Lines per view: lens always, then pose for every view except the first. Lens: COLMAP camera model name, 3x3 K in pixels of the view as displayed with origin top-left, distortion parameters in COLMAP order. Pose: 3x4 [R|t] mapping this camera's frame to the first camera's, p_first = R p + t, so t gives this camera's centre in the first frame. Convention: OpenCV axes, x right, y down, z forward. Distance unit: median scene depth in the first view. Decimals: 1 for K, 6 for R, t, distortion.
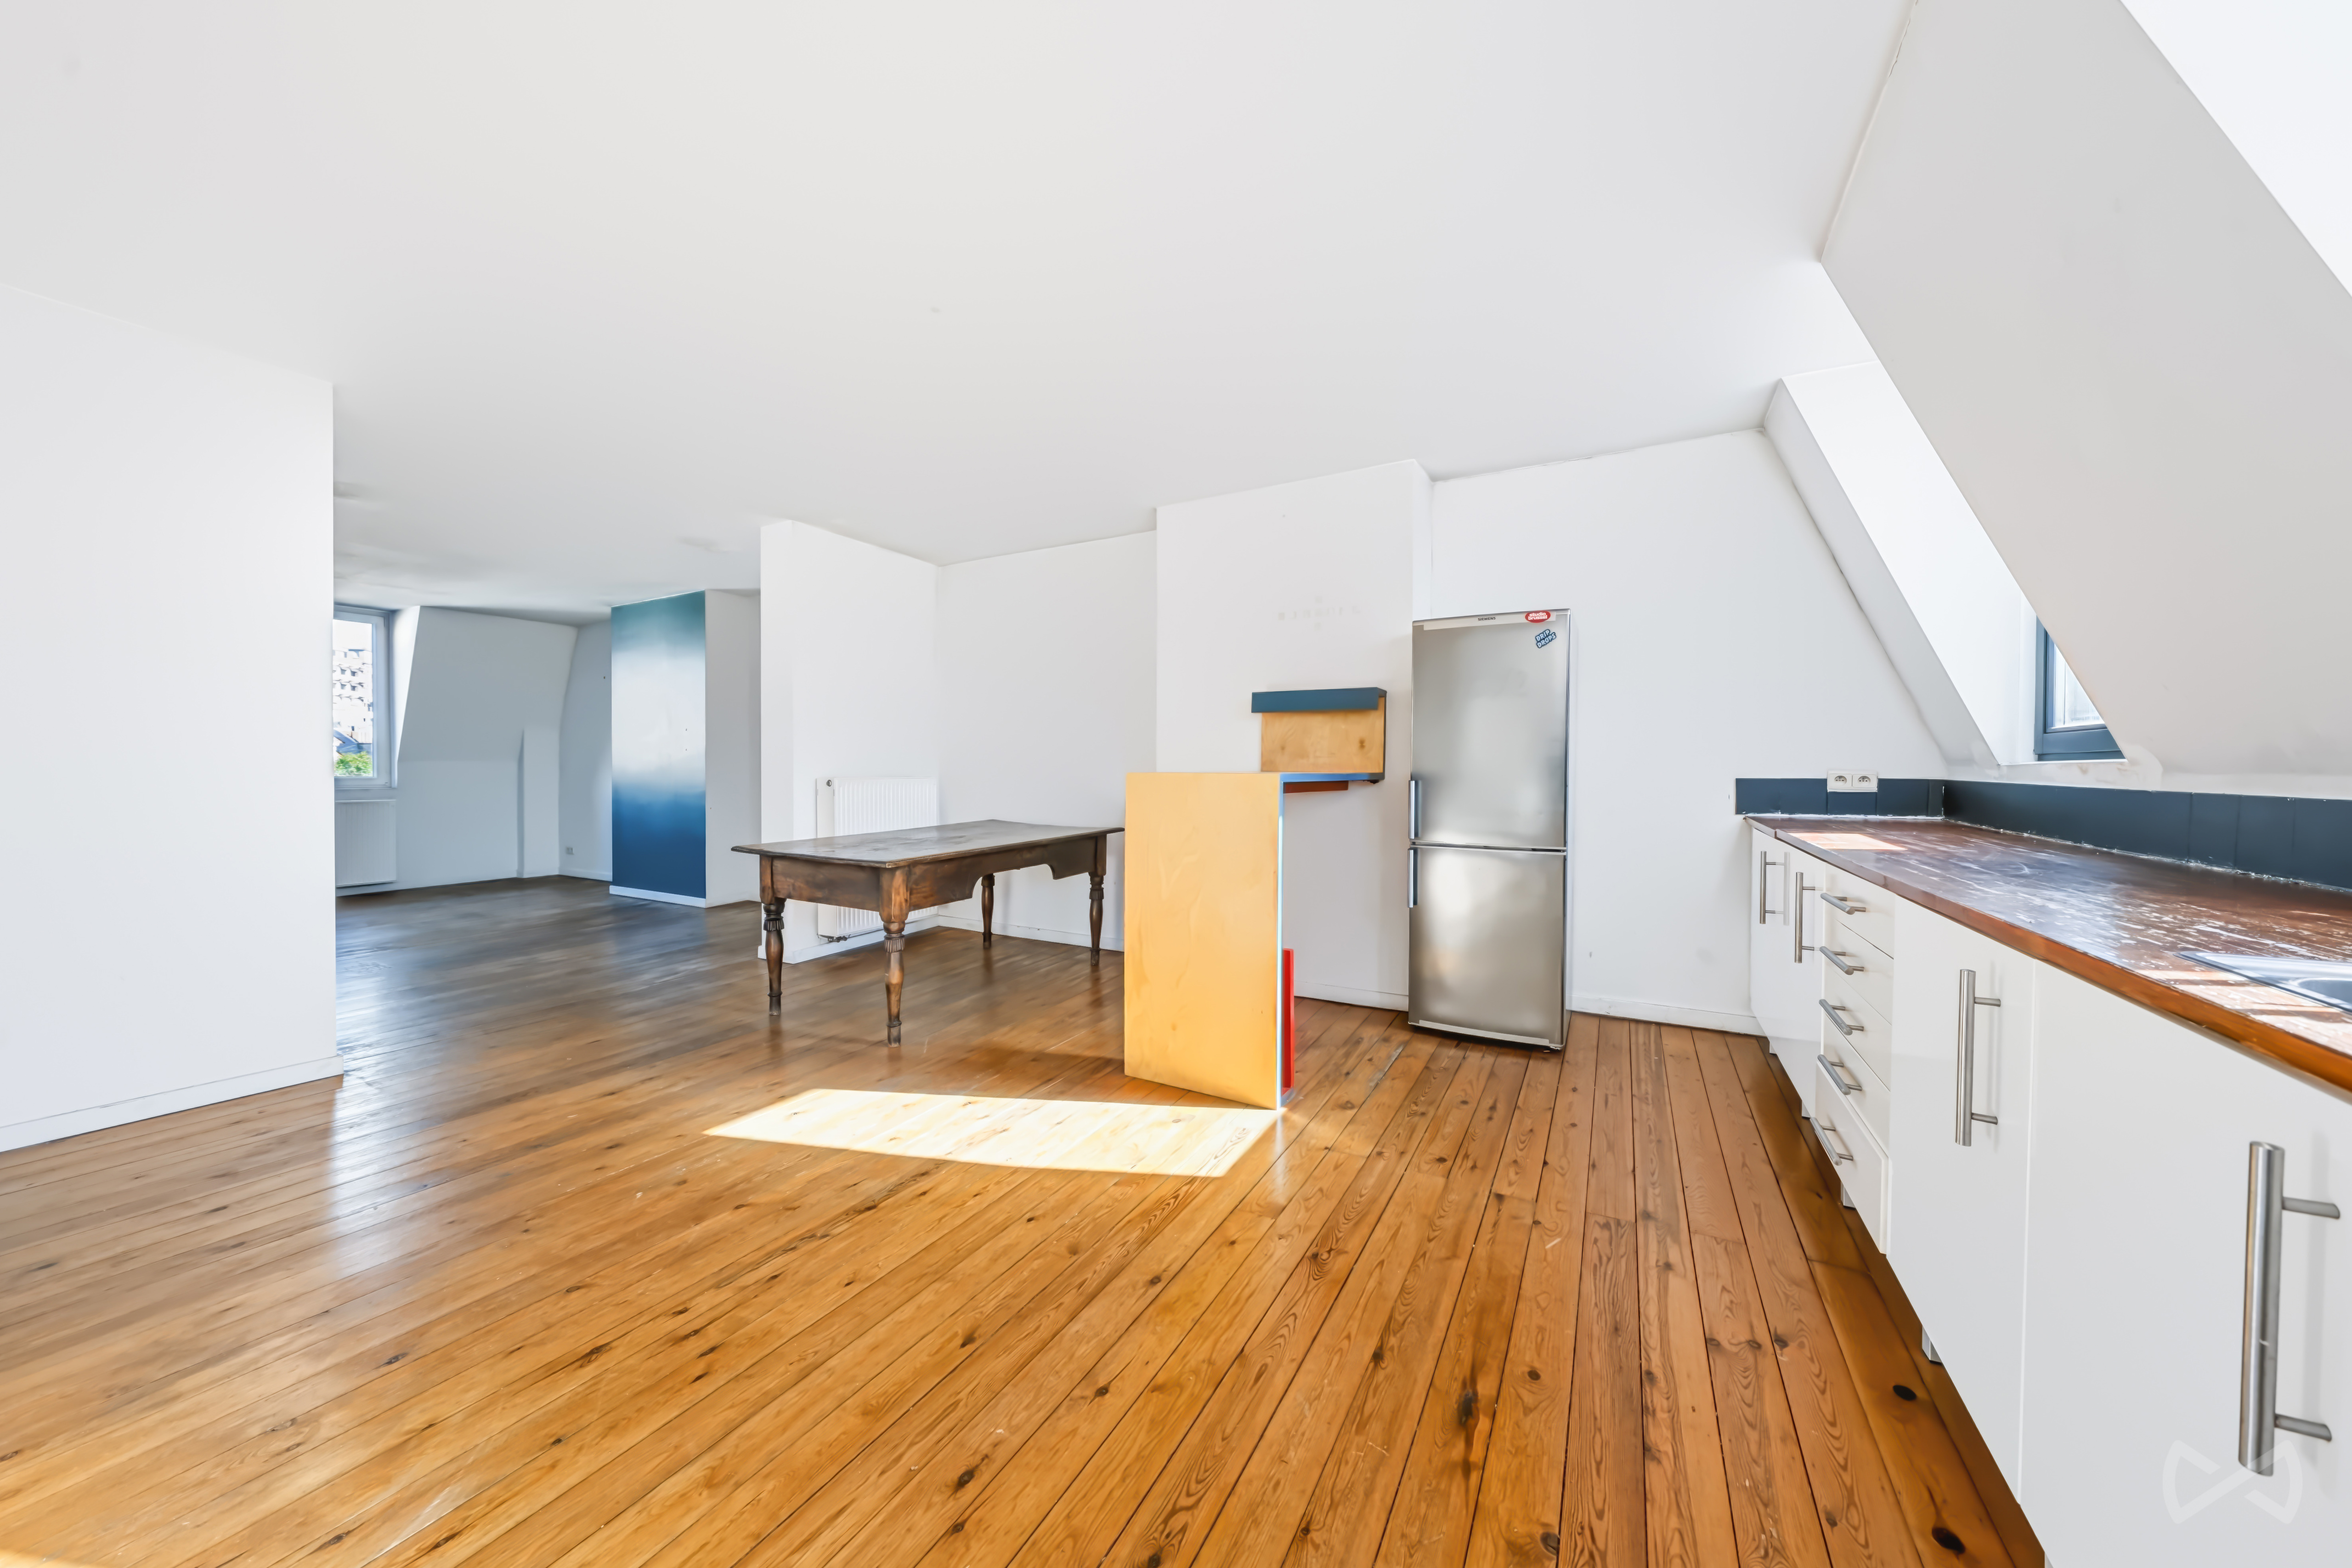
lens RADIAL K [[808.5, 0, 1169.8], [0, 808.5, 782.0], [0, 0, 1]] dist [-0.005340, 0.000010]
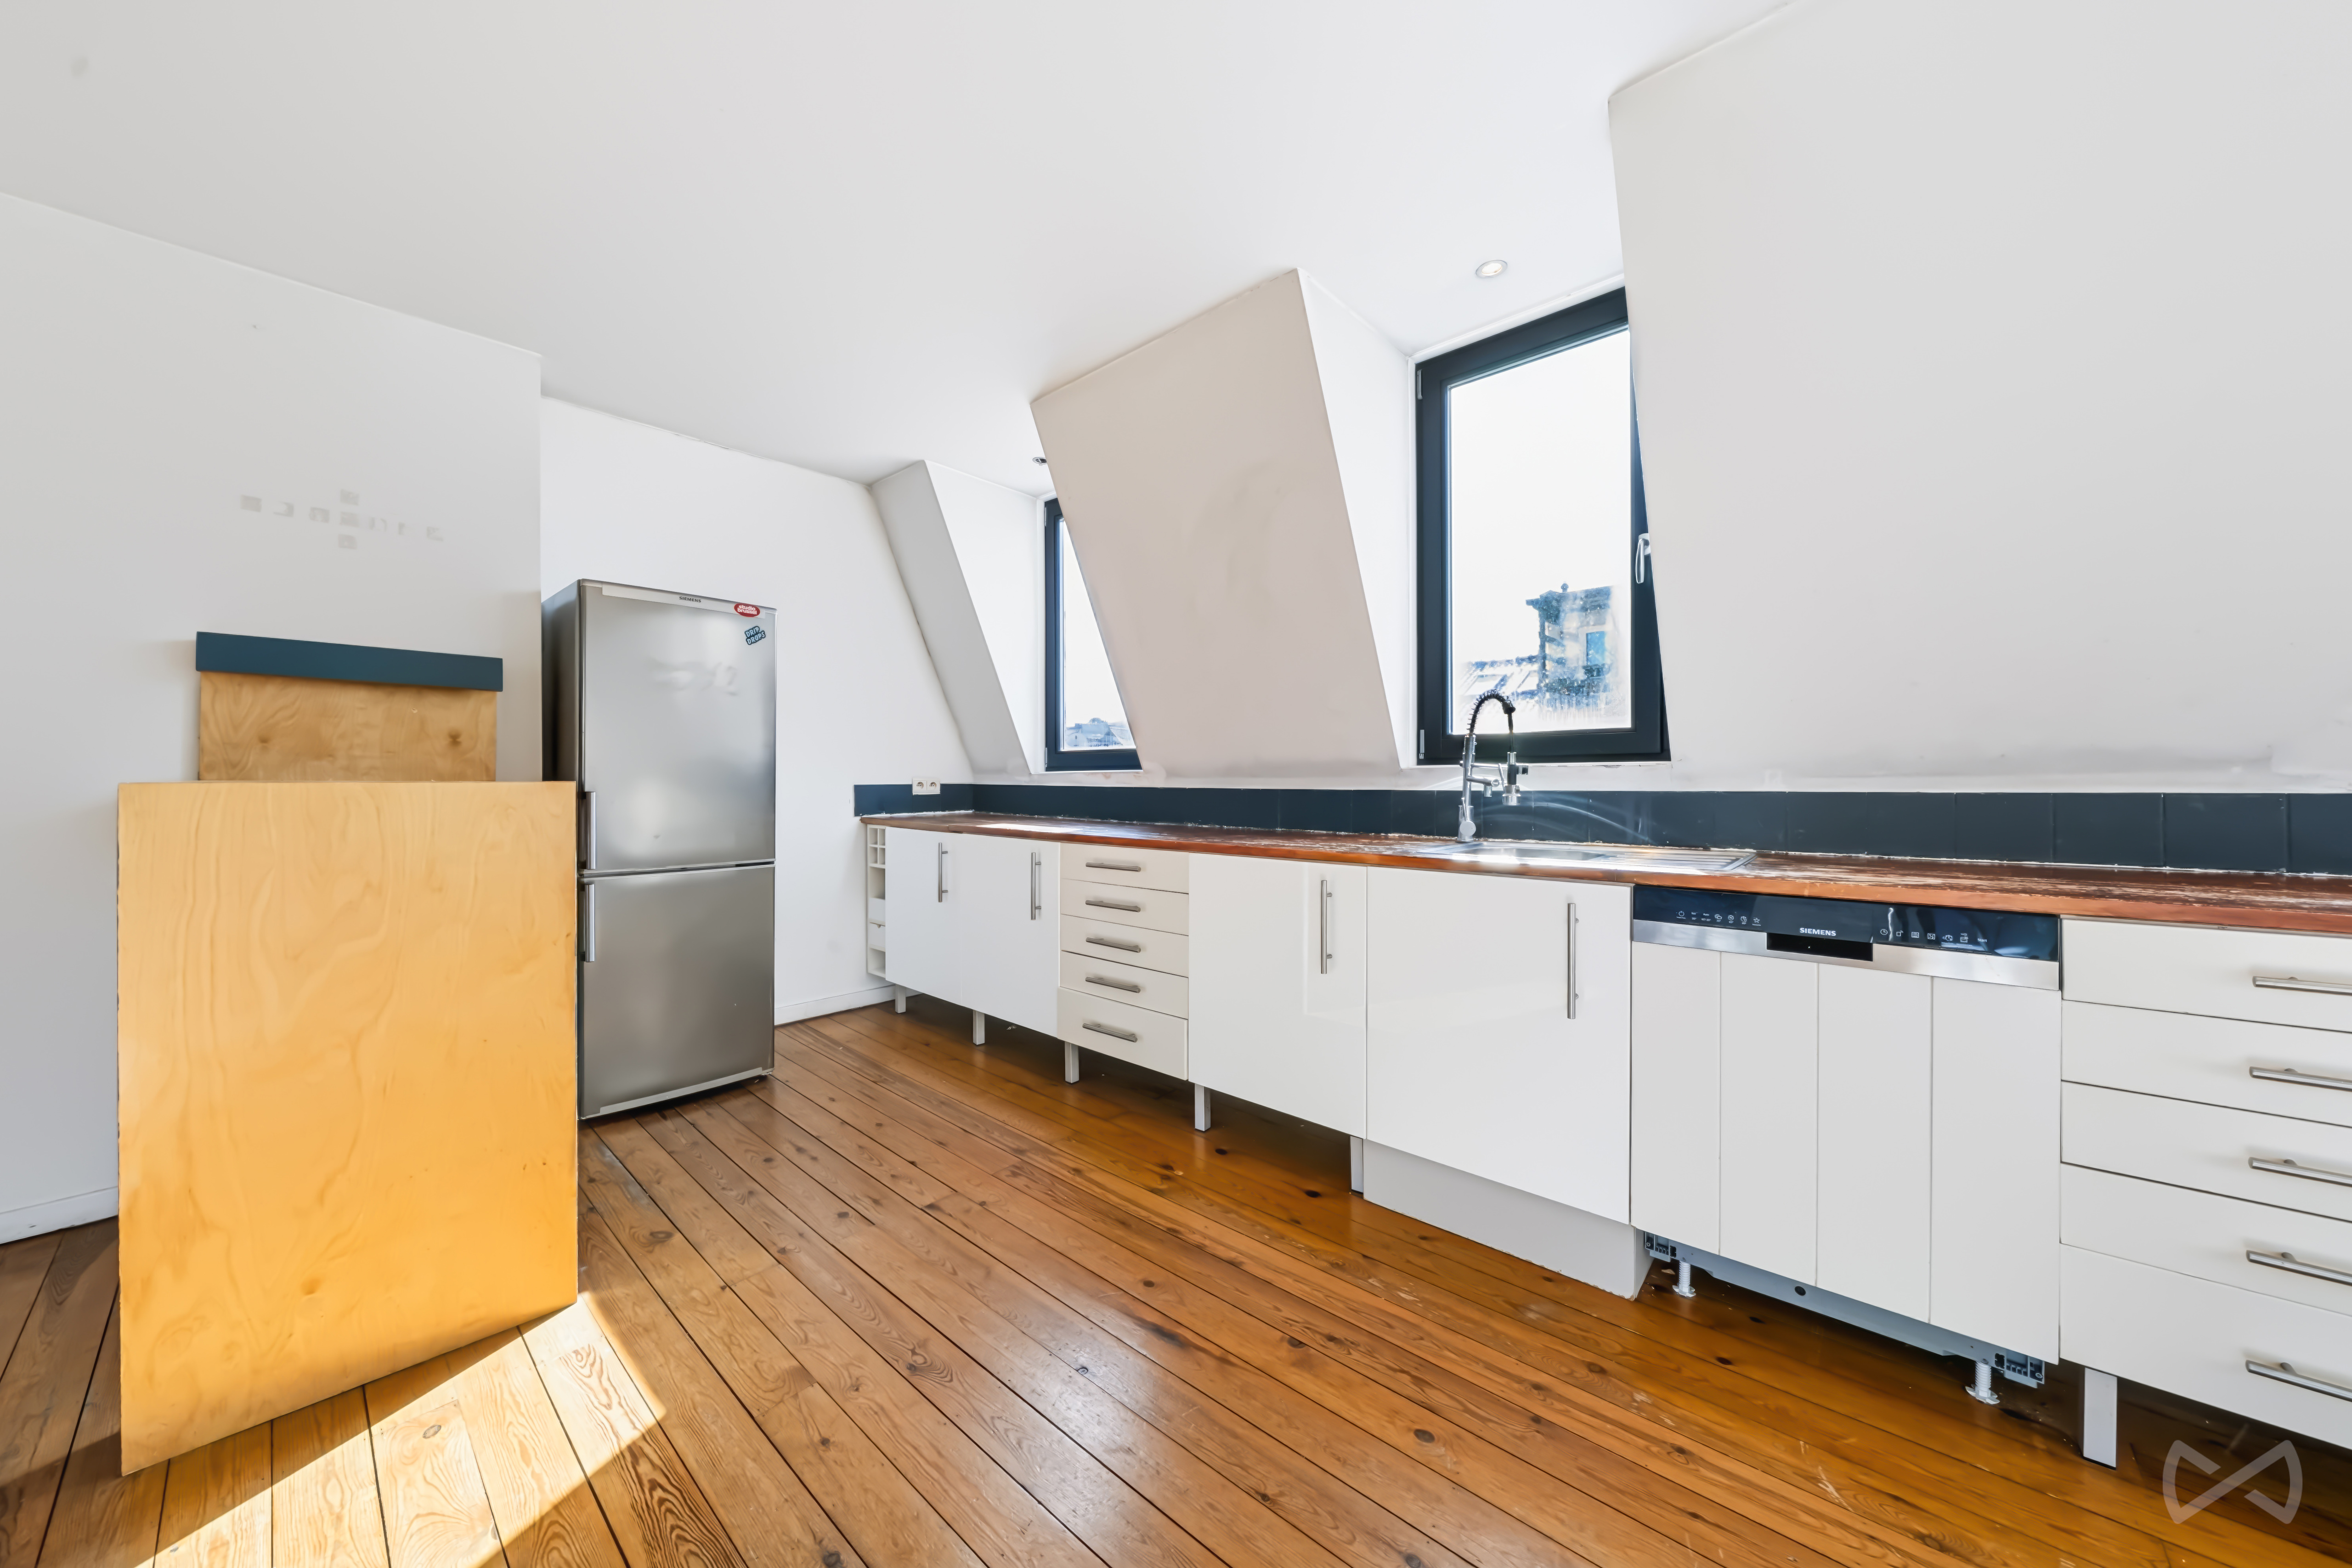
lens RADIAL K [[808.4, 0, 1169.8], [0, 808.4, 782.0], [0, 0, 1]] dist [-0.005340, 0.000010]
pose [[0.219543, -0.004847, 0.975591, -0.444358], [0.018828, 0.999822, 0.000730, -0.002092], [-0.975421, 0.018208, 0.219595, 0.443324]]
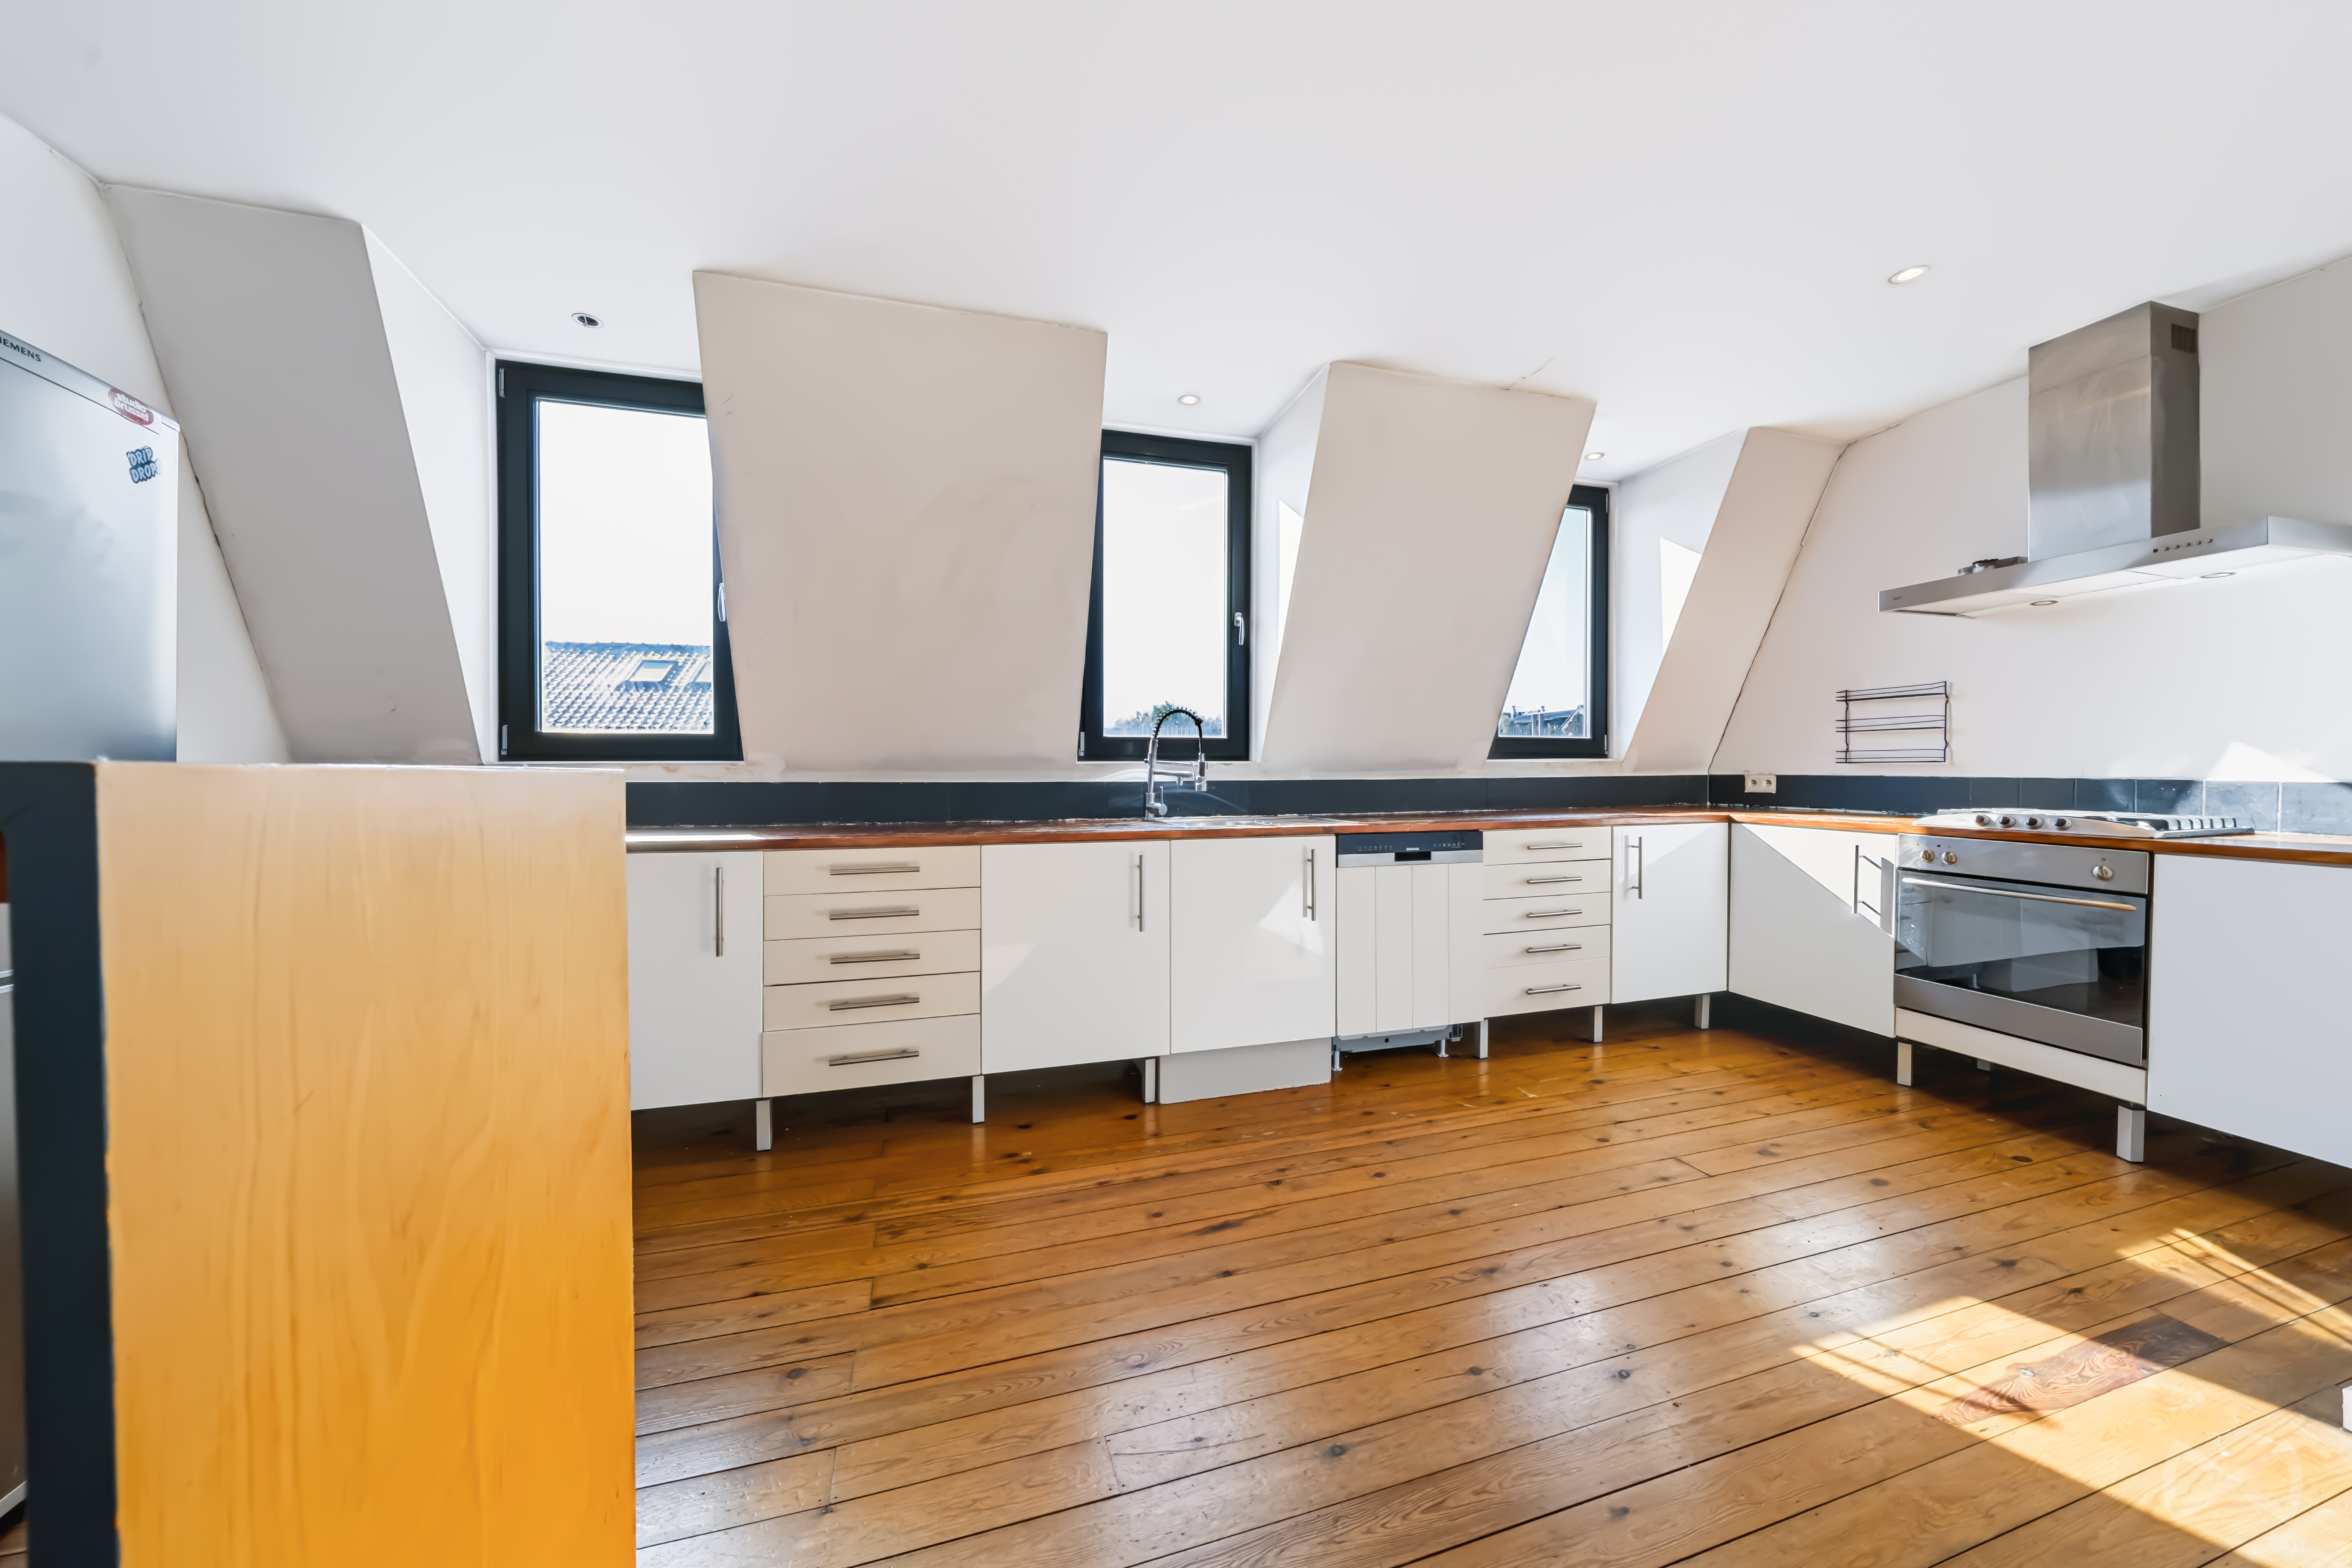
lens RADIAL K [[802.3, 0, 1172.0], [0, 802.3, 781.8], [0, 0, 1]] dist [-0.003510, -0.000264]
pose [[-0.721988, -0.006467, 0.691875, -0.312718], [0.012791, 0.999661, 0.022691, -0.011846], [-0.691787, 0.025233, -0.721660, 1.230438]]
